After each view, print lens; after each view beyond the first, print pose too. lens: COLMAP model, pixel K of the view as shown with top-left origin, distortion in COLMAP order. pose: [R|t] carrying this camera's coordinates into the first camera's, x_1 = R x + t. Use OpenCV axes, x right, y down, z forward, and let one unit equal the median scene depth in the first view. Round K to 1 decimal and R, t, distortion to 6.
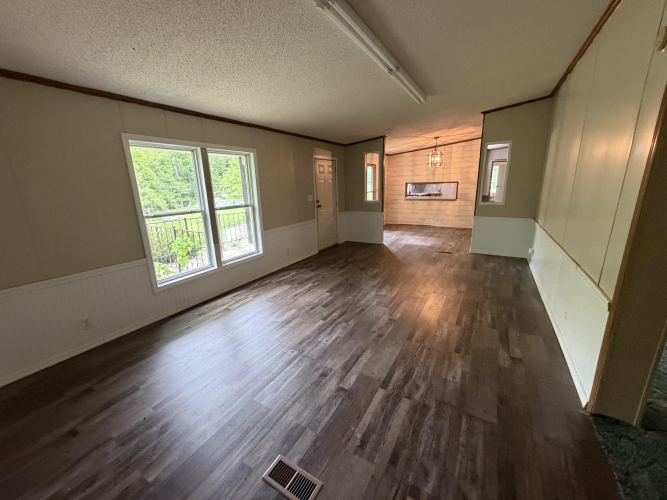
lens RADIAL K [[265.0, 0, 330.3], [0, 265.0, 252.9], [0, 0, 1]] dist [0.002088, -0.000086]
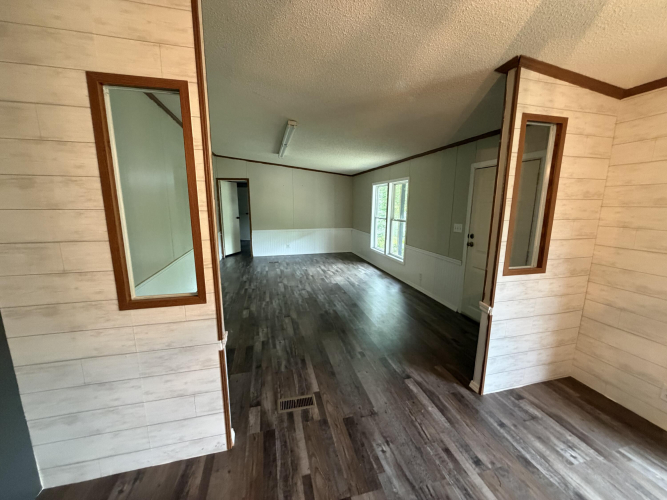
lens RADIAL K [[265.0, 0, 334.0], [0, 265.0, 253.7], [0, 0, 1]] dist [0.002088, -0.000086]
pose [[-0.702012, 0.163260, -0.693200, 0.819560], [-0.163260, 0.910554, 0.379787, -0.454162], [0.693200, 0.379786, -0.612566, 1.564334]]
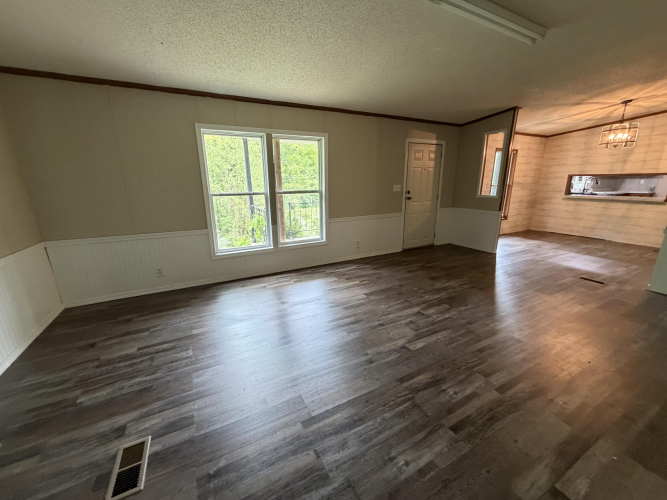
lens RADIAL K [[265.0, 0, 331.3], [0, 265.0, 251.5], [0, 0, 1]] dist [0.002088, -0.000086]
pose [[0.855118, 0.153733, -0.495116, 0.264605], [-0.146504, 0.987753, 0.053668, -0.017356], [0.497303, 0.026644, 0.867168, 0.168231]]
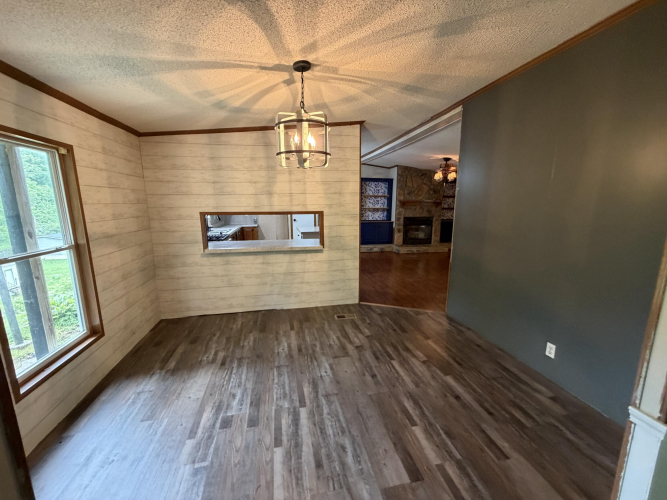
lens RADIAL K [[265.0, 0, 330.0], [0, 265.0, 247.4], [0, 0, 1]] dist [0.002088, -0.000086]
pose [[0.726633, -0.090851, 0.680993, 0.327707], [0.158330, 0.986681, -0.037308, -0.359571], [-0.668533, 0.134931, 0.731339, 1.268762]]
